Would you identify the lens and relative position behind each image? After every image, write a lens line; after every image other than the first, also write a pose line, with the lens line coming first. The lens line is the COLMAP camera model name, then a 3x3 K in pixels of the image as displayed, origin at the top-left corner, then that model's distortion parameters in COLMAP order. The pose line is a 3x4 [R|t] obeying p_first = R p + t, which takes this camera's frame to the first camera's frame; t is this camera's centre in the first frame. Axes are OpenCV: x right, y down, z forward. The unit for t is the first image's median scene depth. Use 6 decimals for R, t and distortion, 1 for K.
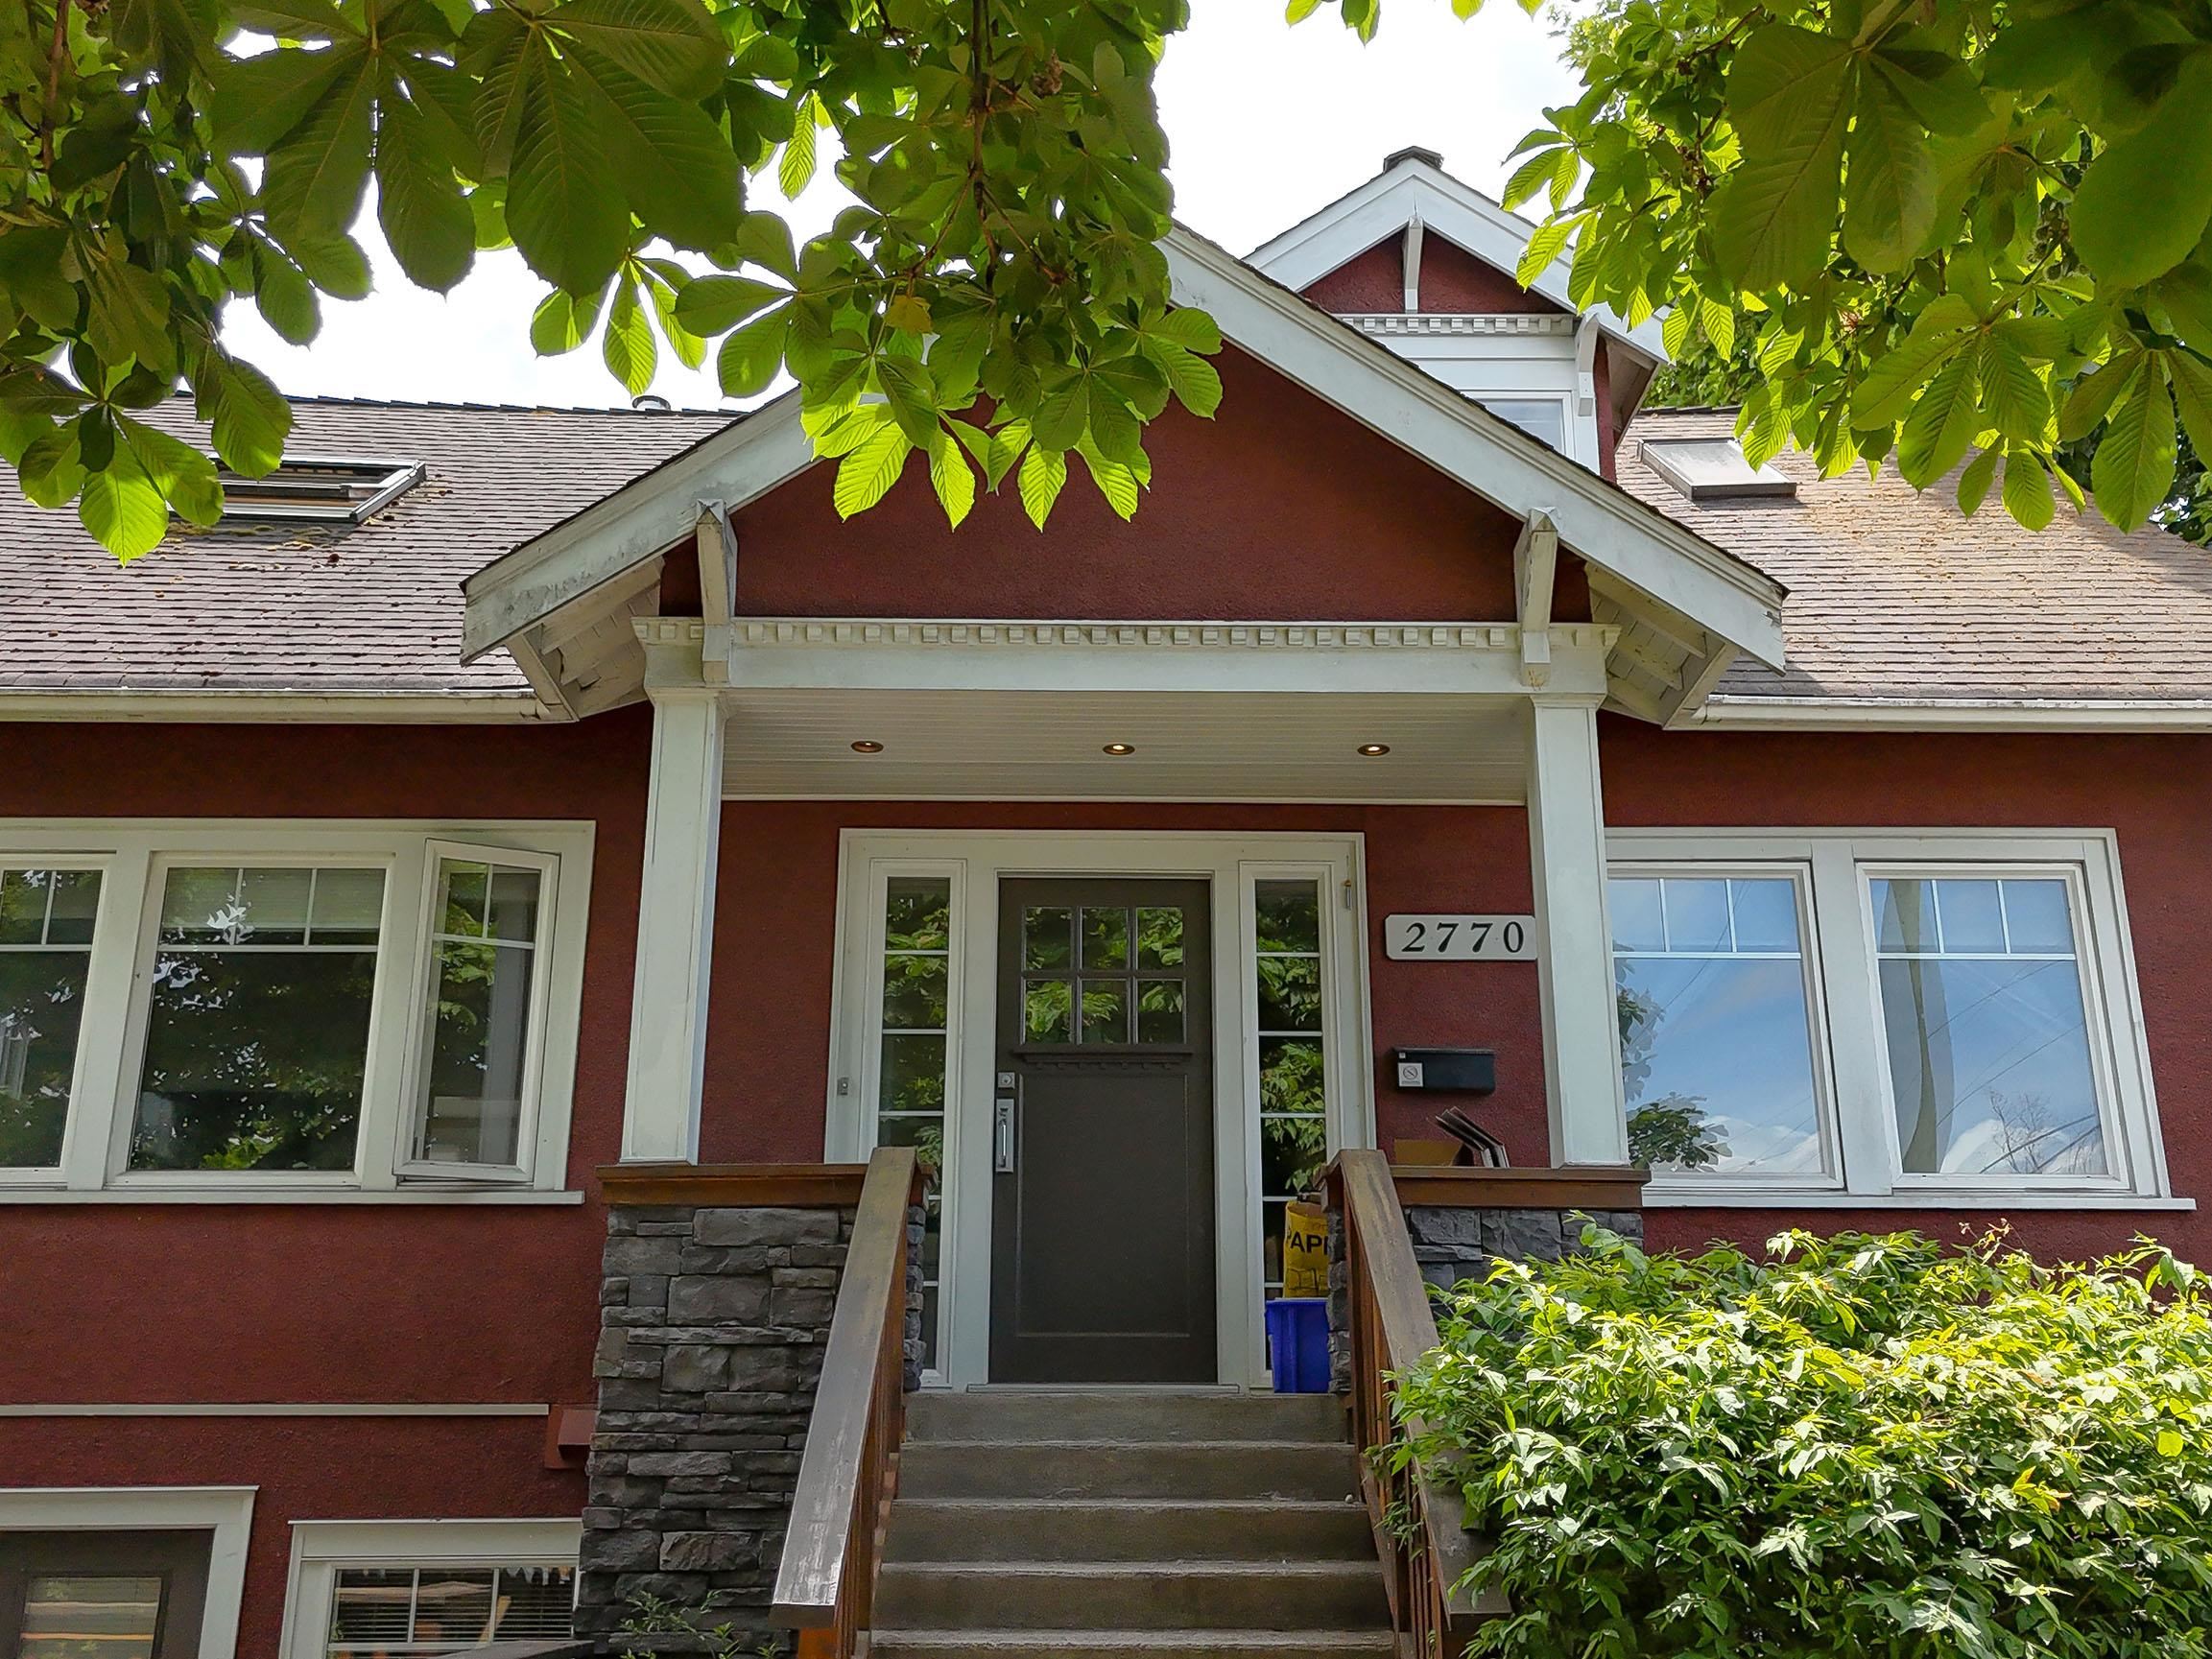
lens RADIAL K [[2120.5, 0, 1106.0], [0, 2120.5, 829.5], [0, 0, 1]] dist [0.095797, -0.155701]
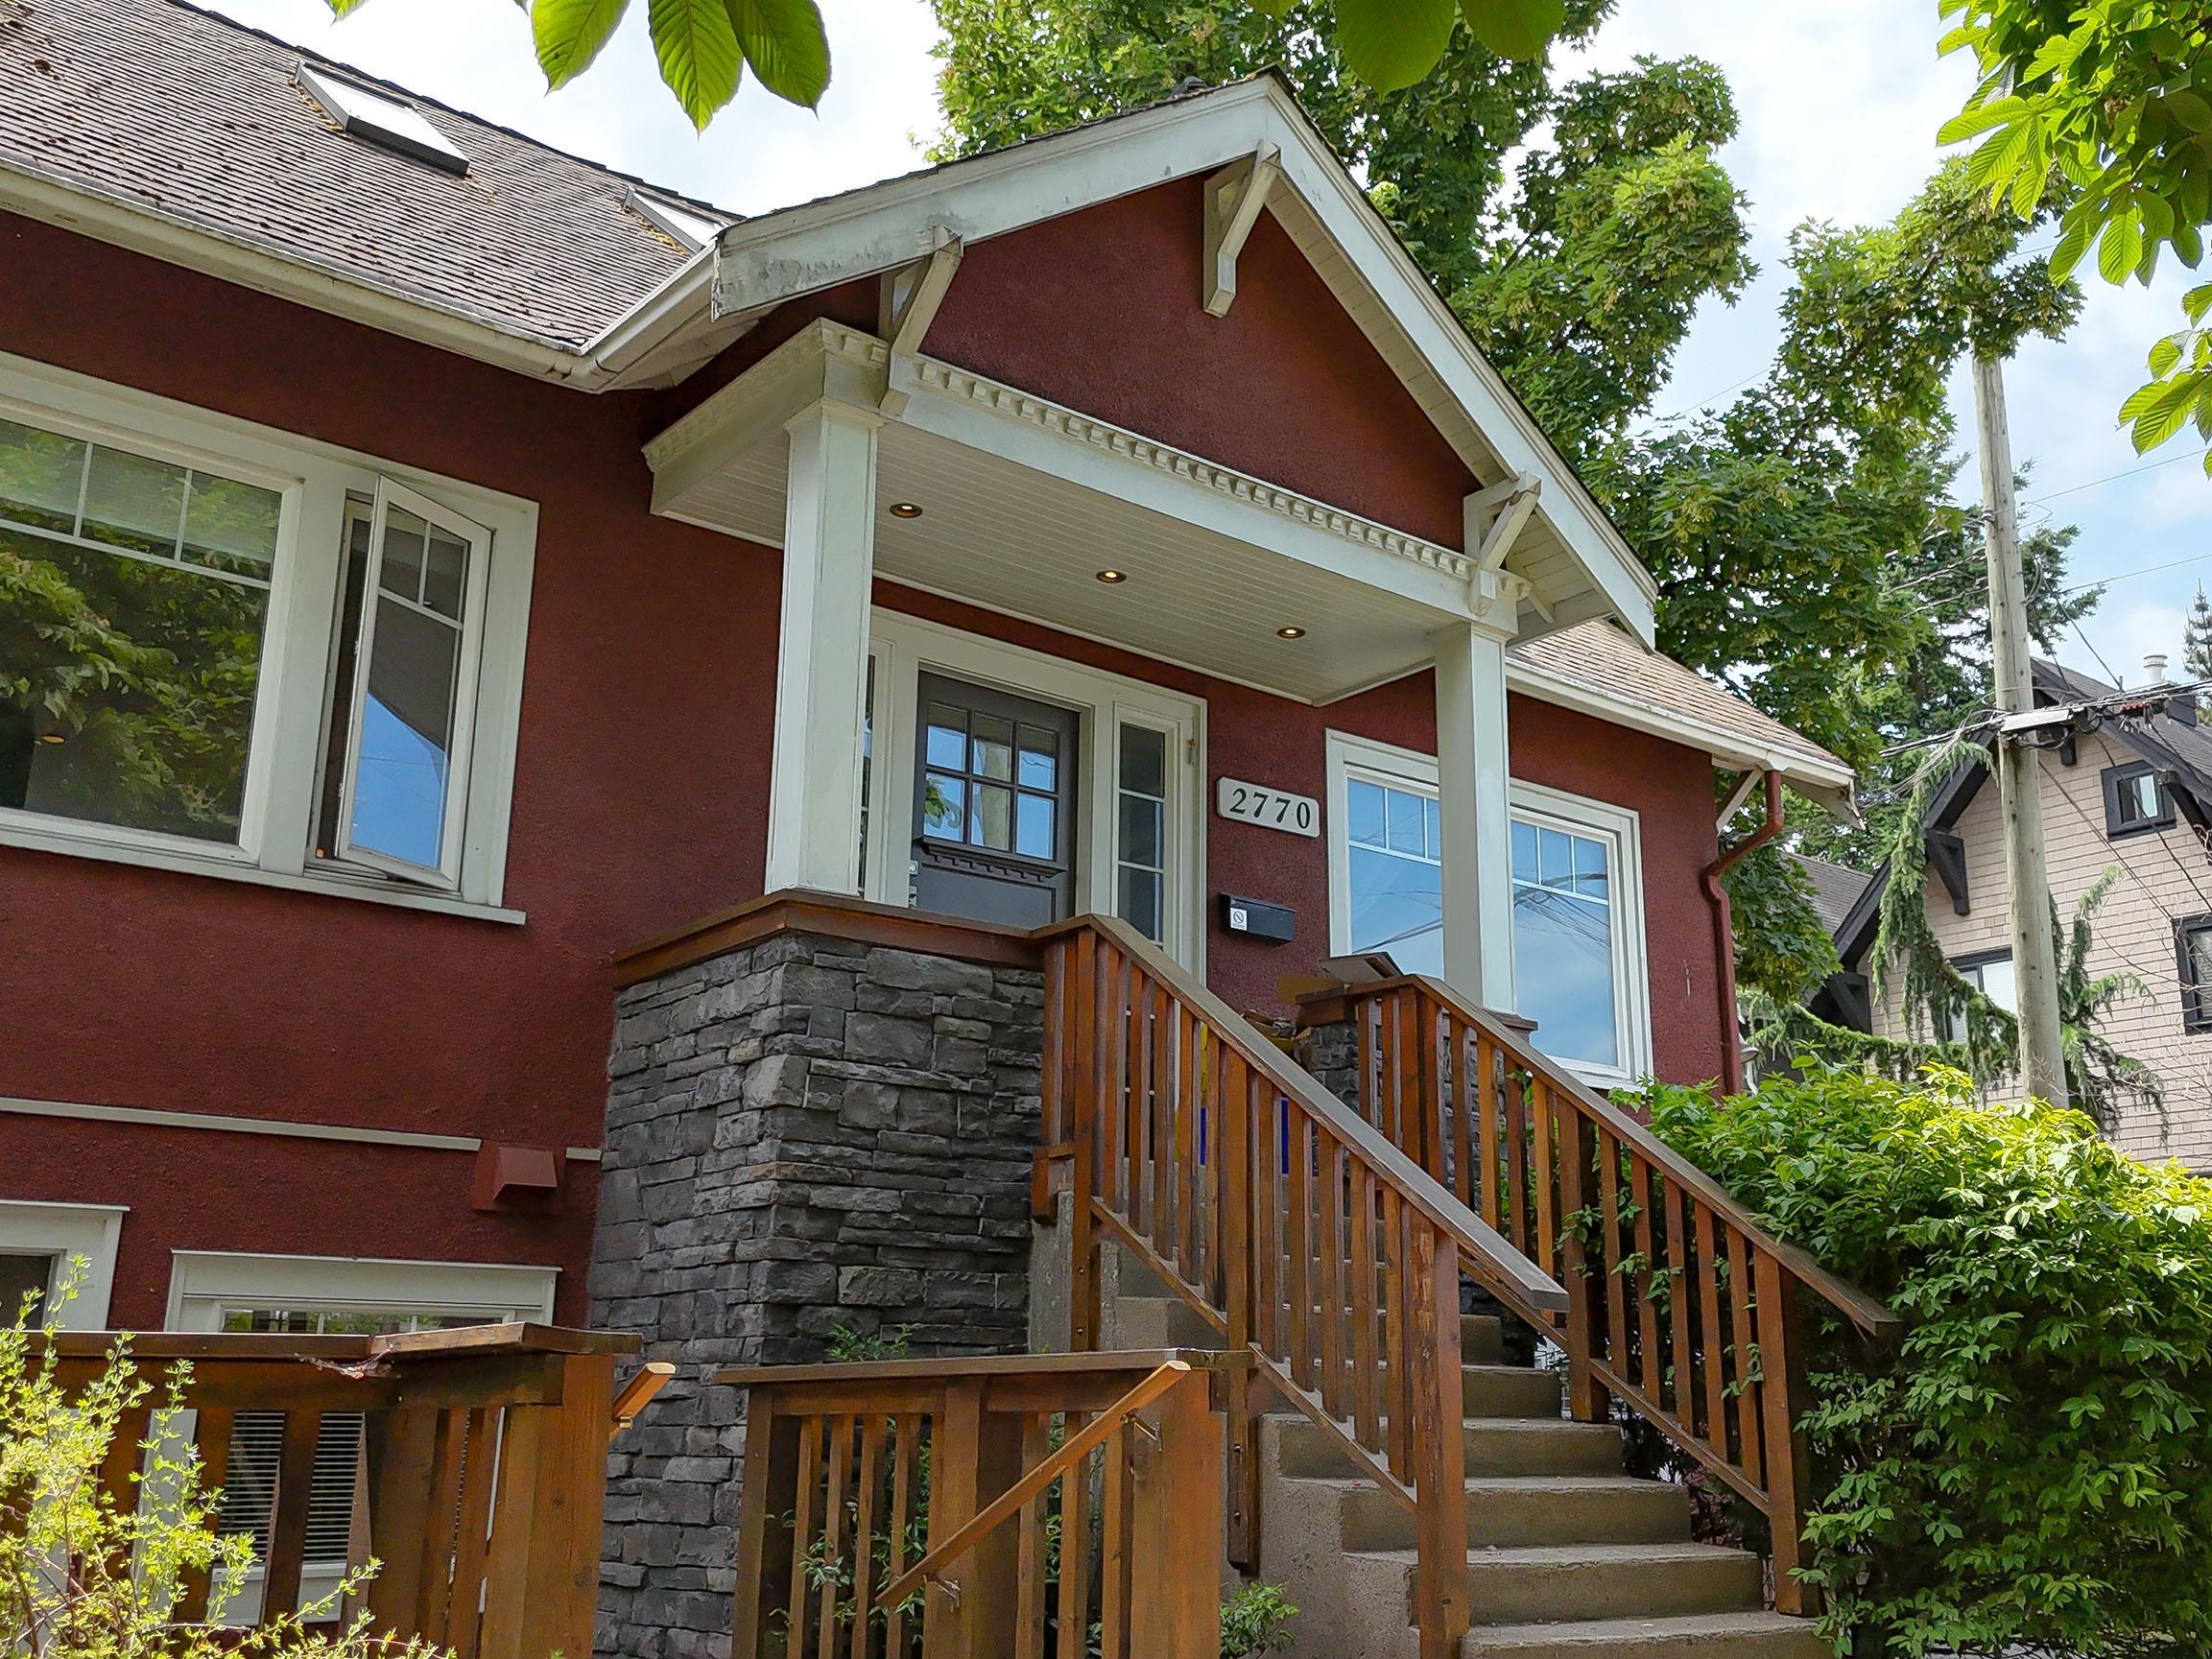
lens RADIAL K [[2120.5, 0, 1106.0], [0, 2120.5, 829.5], [0, 0, 1]] dist [0.095797, -0.155701]
pose [[0.780618, 0.171269, 0.601085, -0.705614], [-0.196808, 0.980156, -0.023687, 0.128414], [-0.593213, -0.099808, 0.798834, 0.168824]]
